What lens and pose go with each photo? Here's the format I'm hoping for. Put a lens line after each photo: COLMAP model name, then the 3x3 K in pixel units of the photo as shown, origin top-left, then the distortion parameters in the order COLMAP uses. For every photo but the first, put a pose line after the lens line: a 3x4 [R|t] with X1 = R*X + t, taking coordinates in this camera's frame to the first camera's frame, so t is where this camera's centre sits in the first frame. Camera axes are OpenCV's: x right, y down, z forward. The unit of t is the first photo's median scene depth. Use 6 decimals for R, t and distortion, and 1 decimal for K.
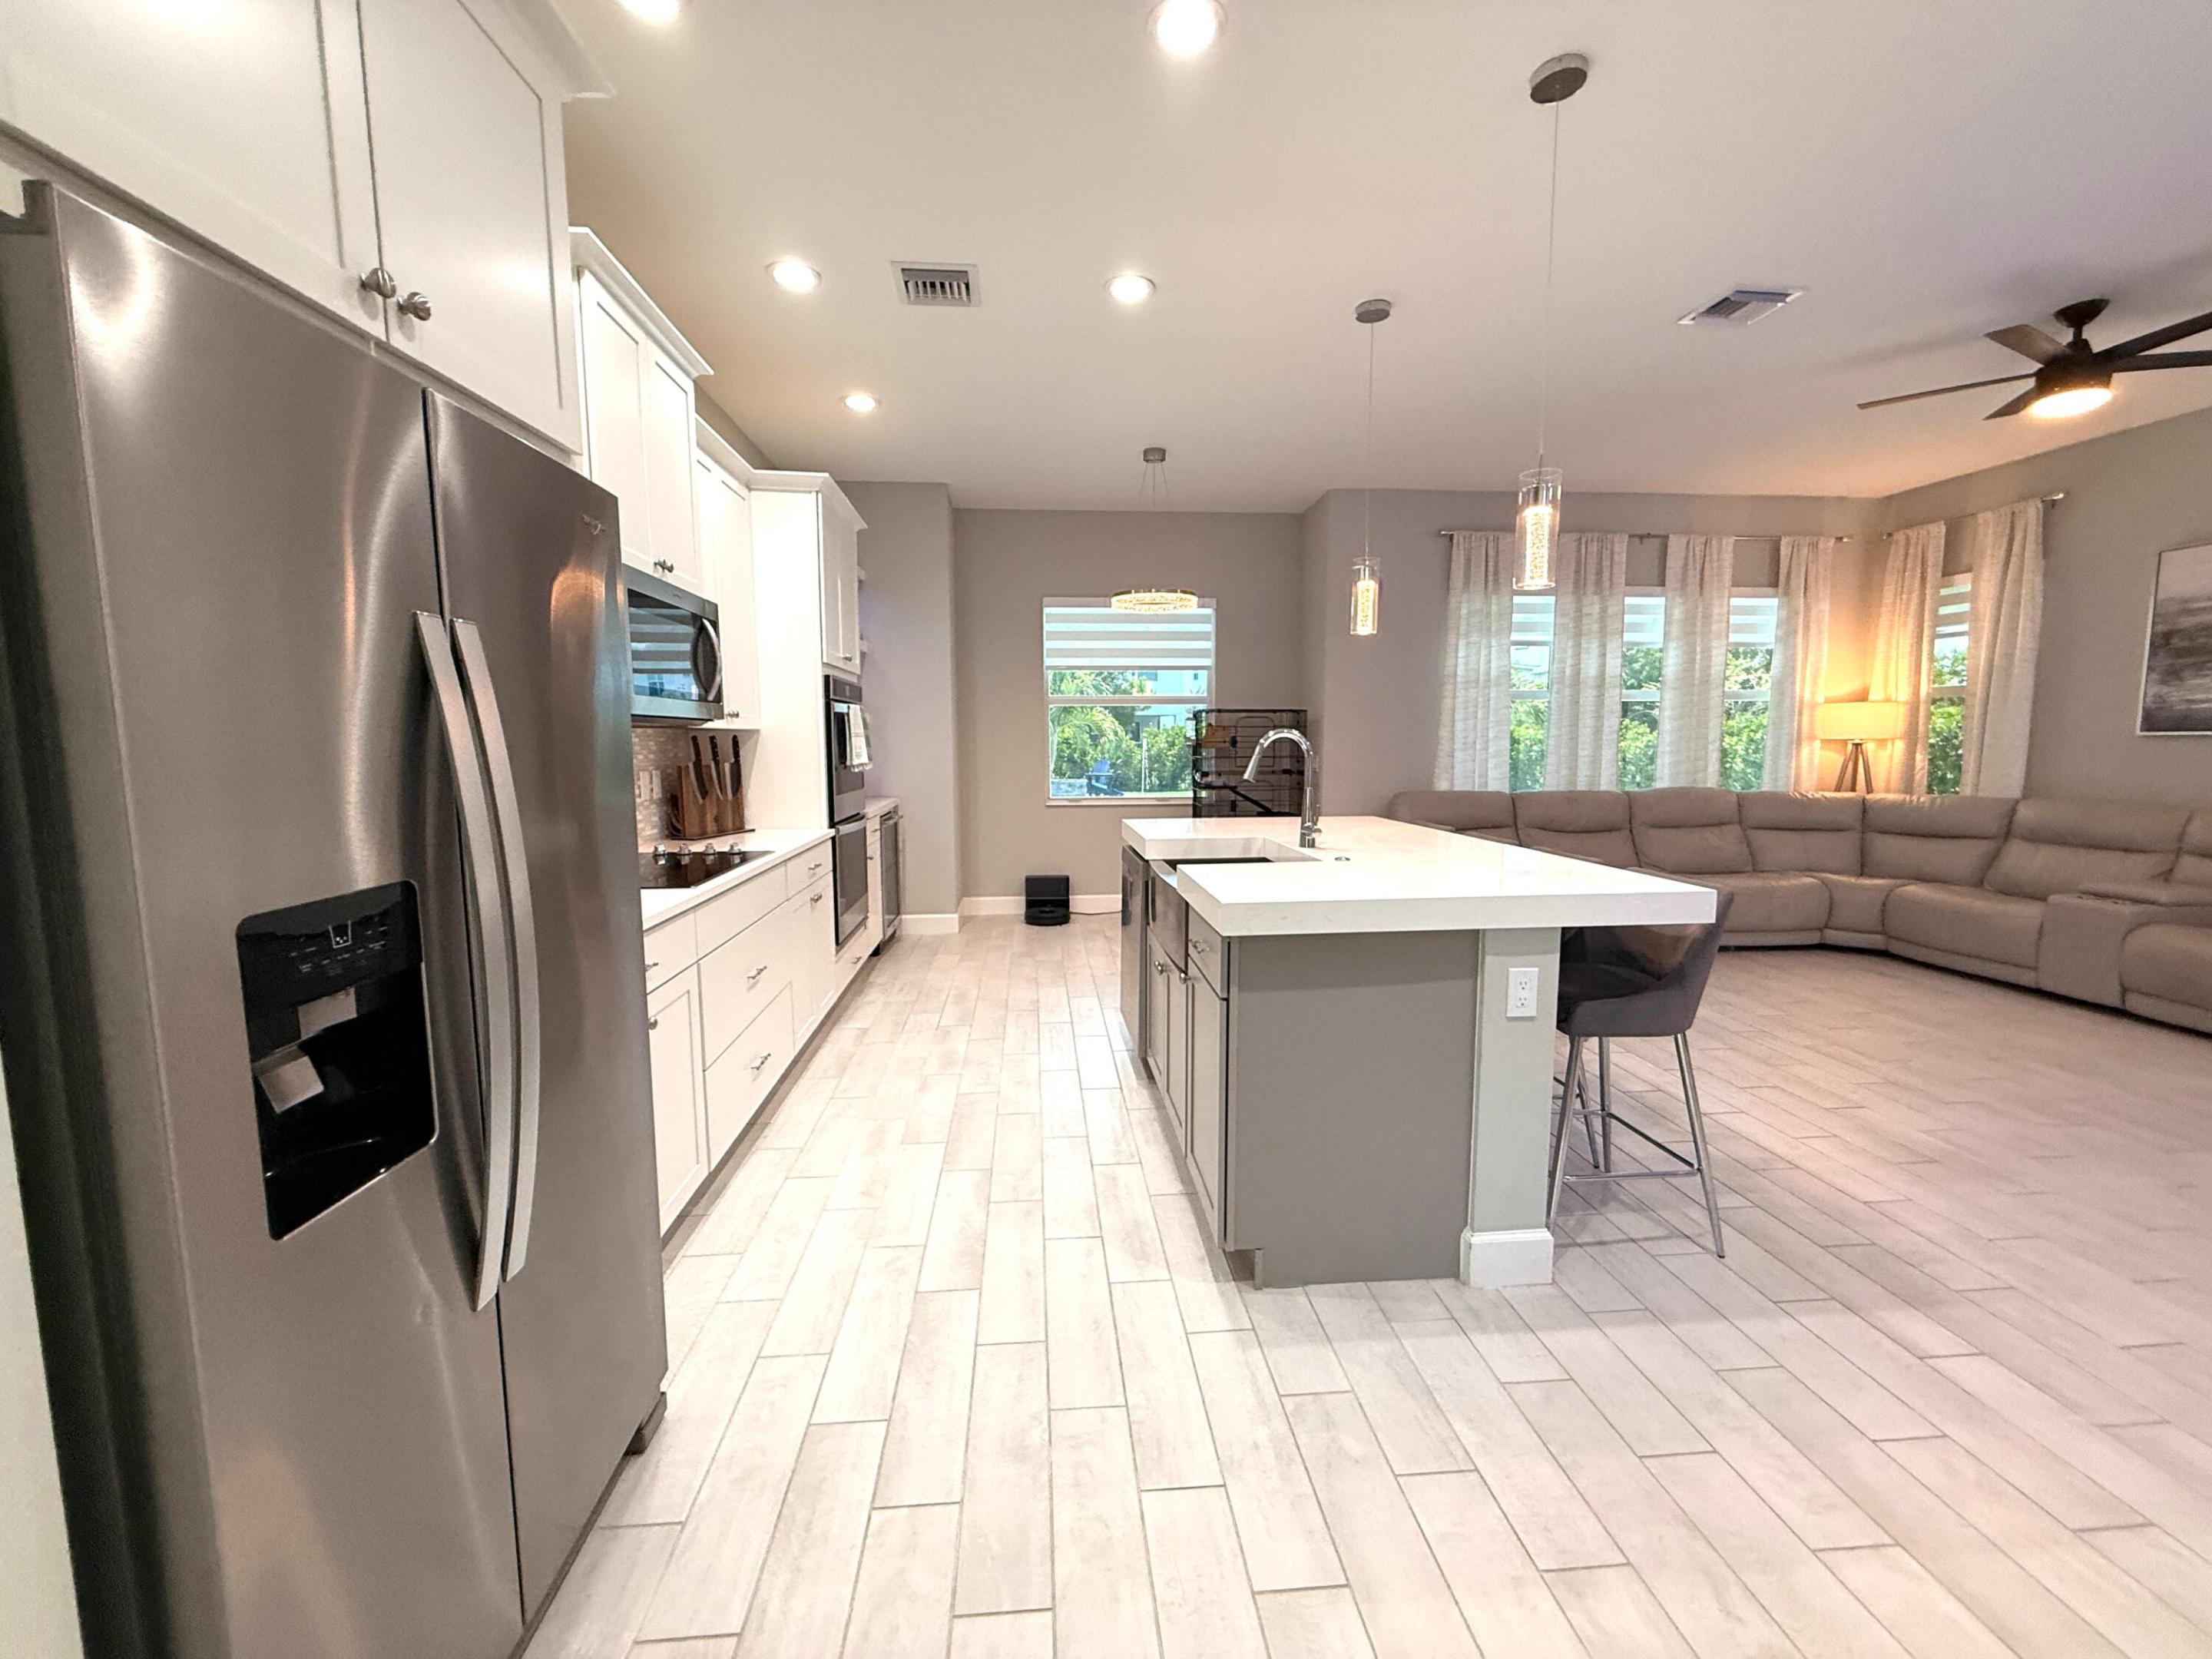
lens RADIAL K [[882.6, 0, 1105.1], [0, 882.6, 829.6], [0, 0, 1]] dist [0.001067, -0.000015]
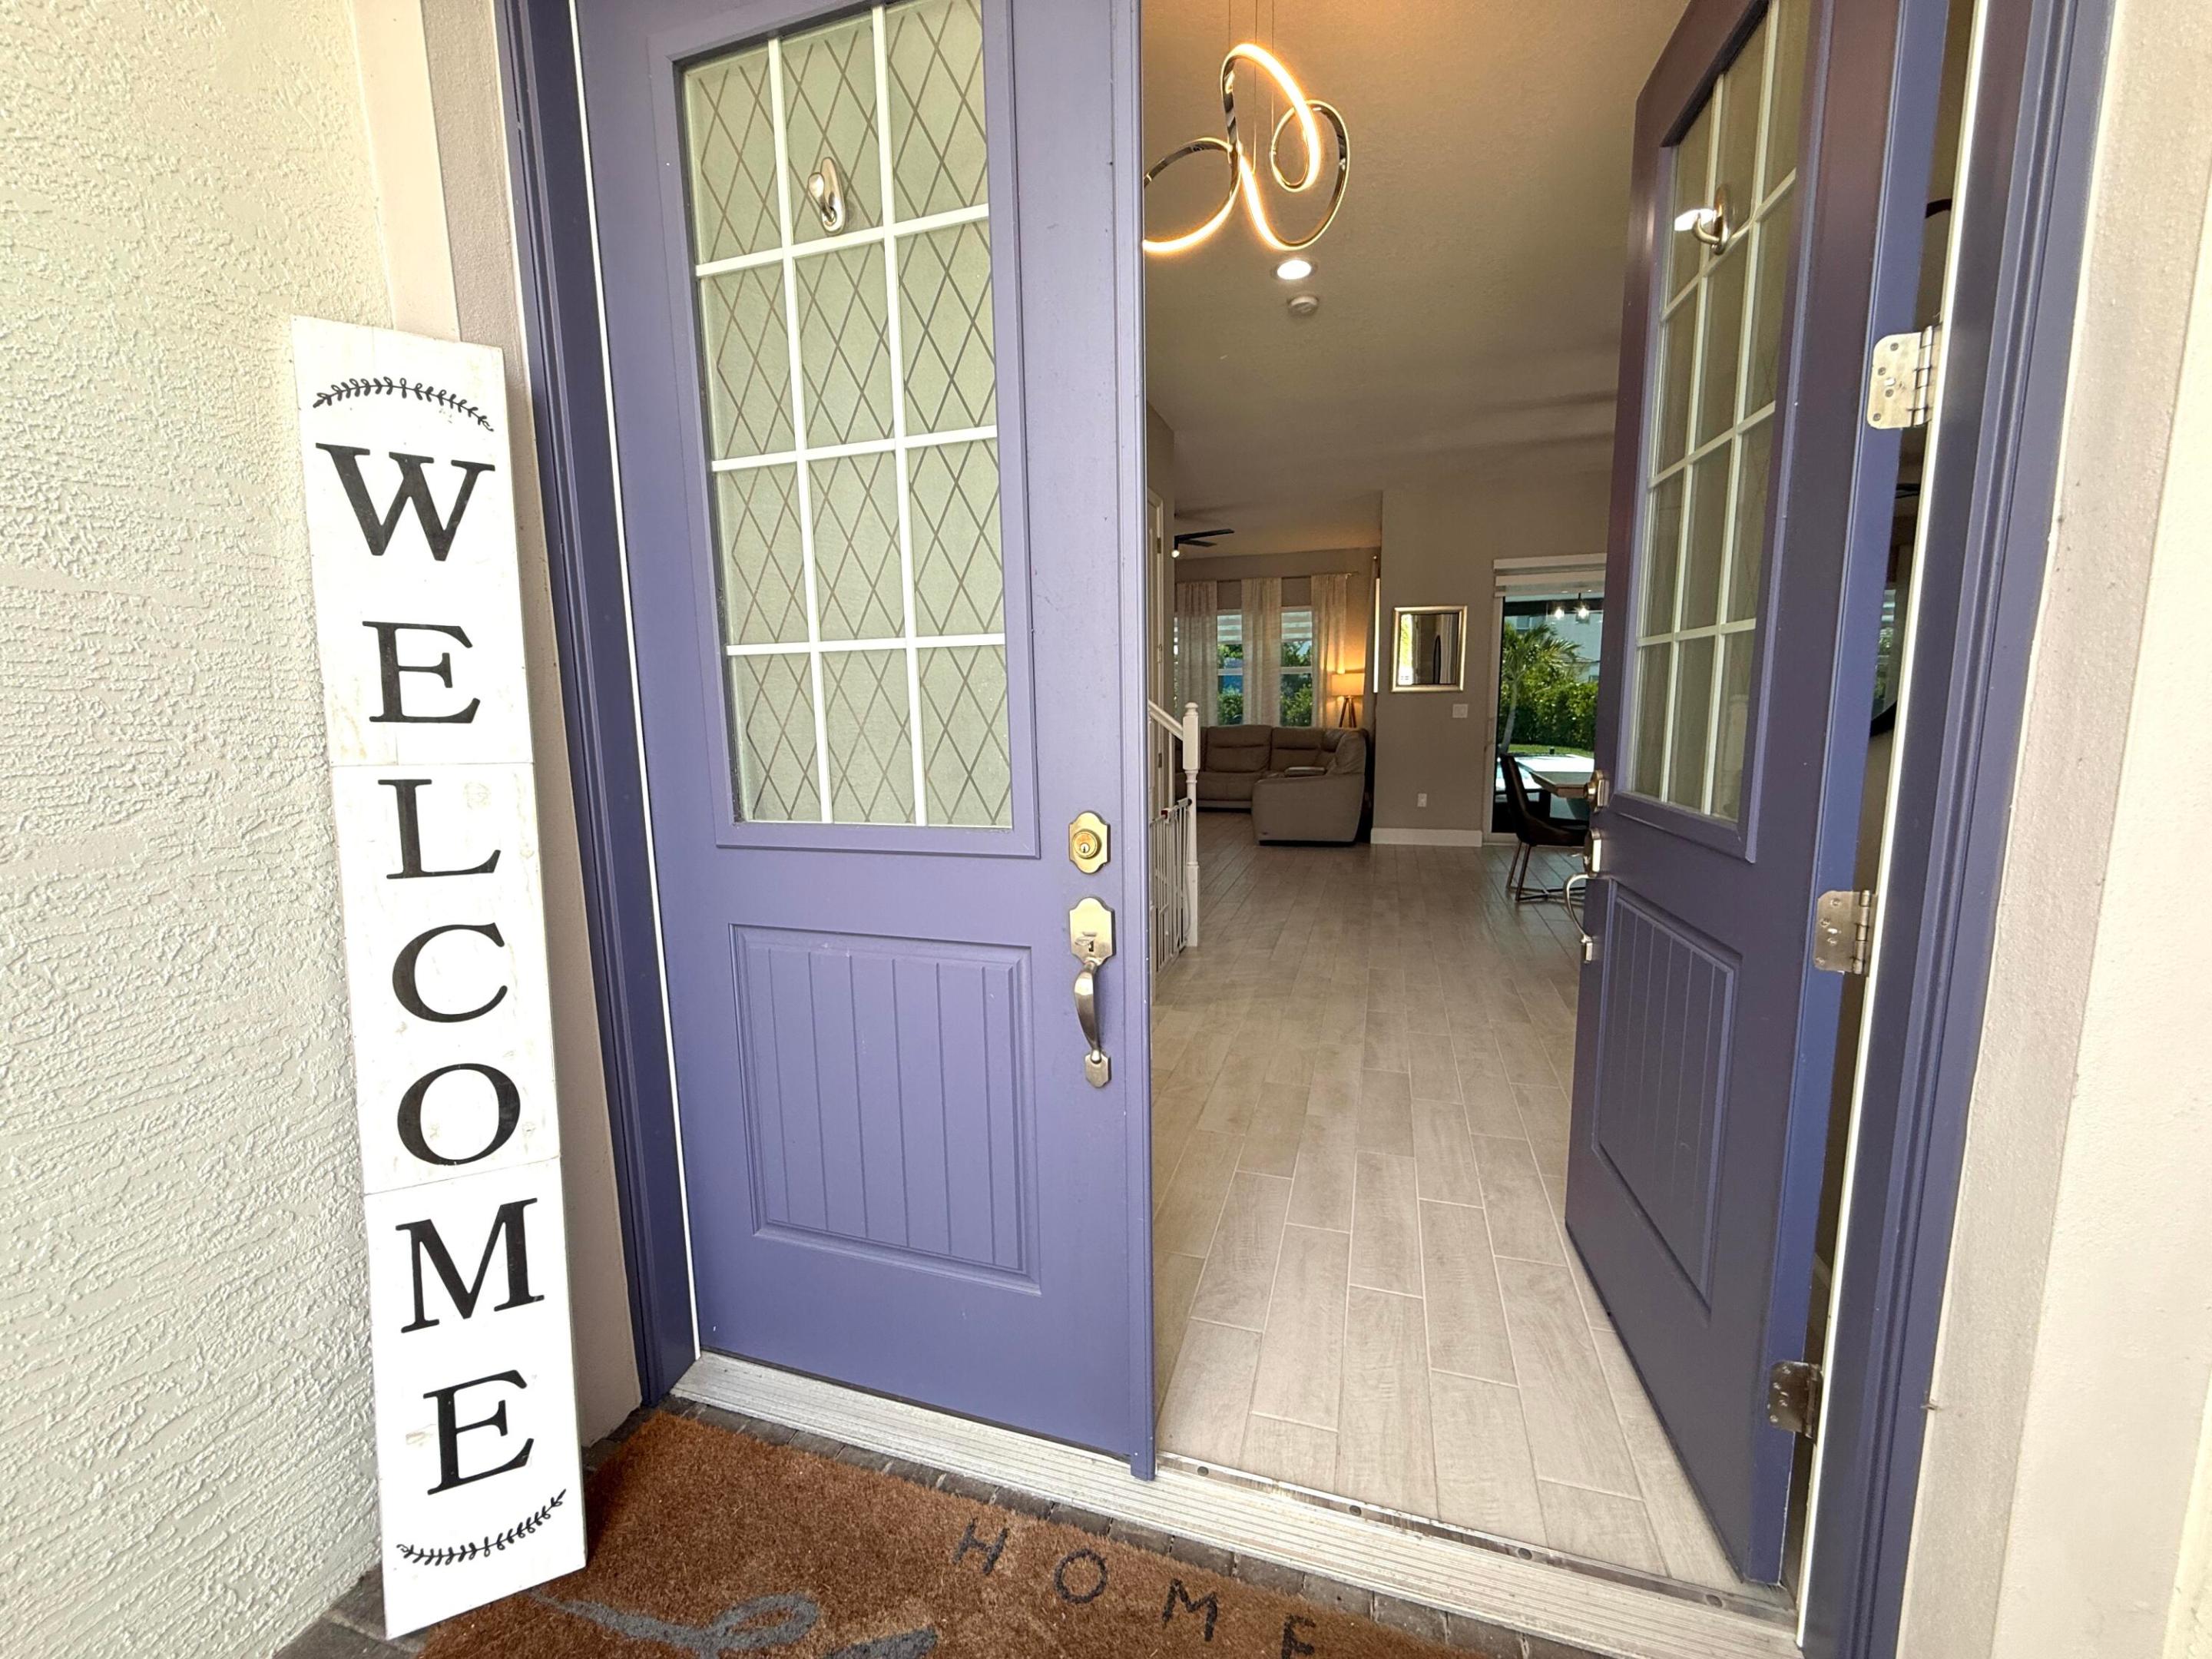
lens RADIAL K [[882.6, 0, 1090.7], [0, 882.6, 833.5], [0, 0, 1]] dist [0.001067, -0.000015]
pose [[0.921081, 0.040177, -0.387293, 1.085528], [-0.022188, 0.998462, 0.050809, 0.086670], [0.388739, -0.038206, 0.920555, -0.751030]]
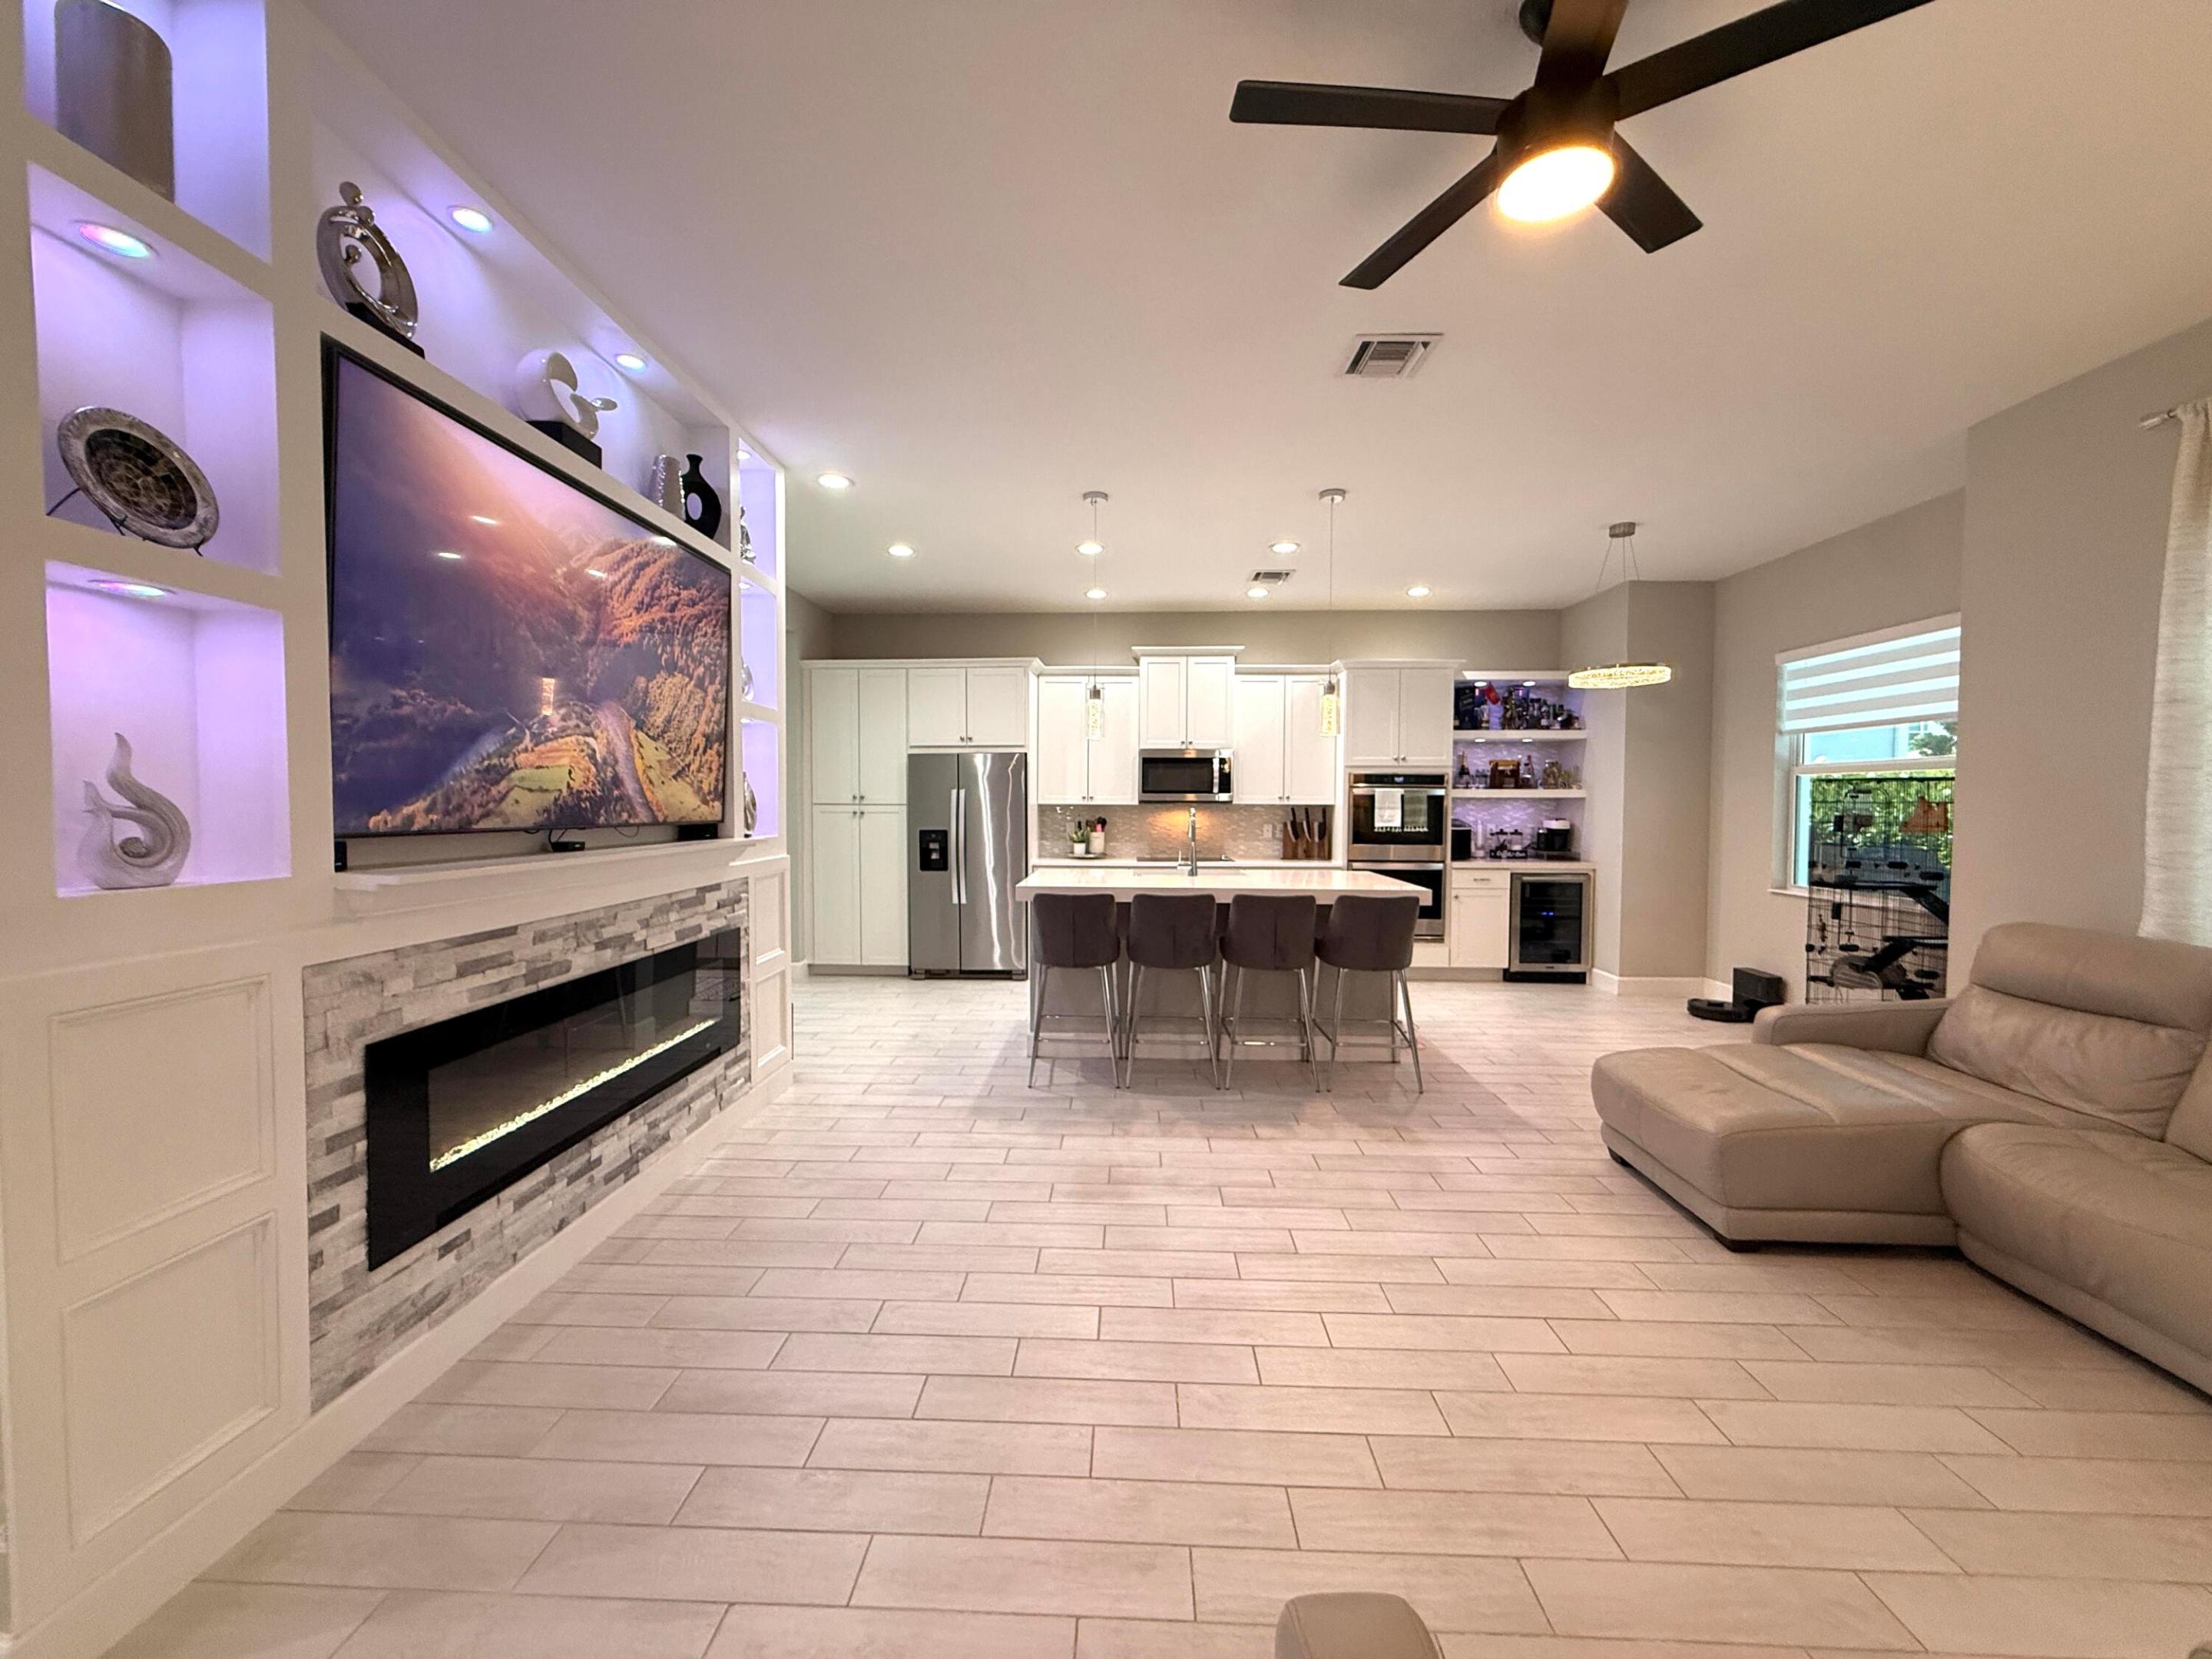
lens RADIAL K [[882.6, 0, 1099.4], [0, 882.6, 830.0], [0, 0, 1]] dist [0.001067, -0.000015]
pose [[-0.119574, 0.036876, -0.992140, 0.962657], [-0.107032, 0.993007, 0.049808, -0.066372], [0.987039, 0.112147, -0.114791, 0.493692]]
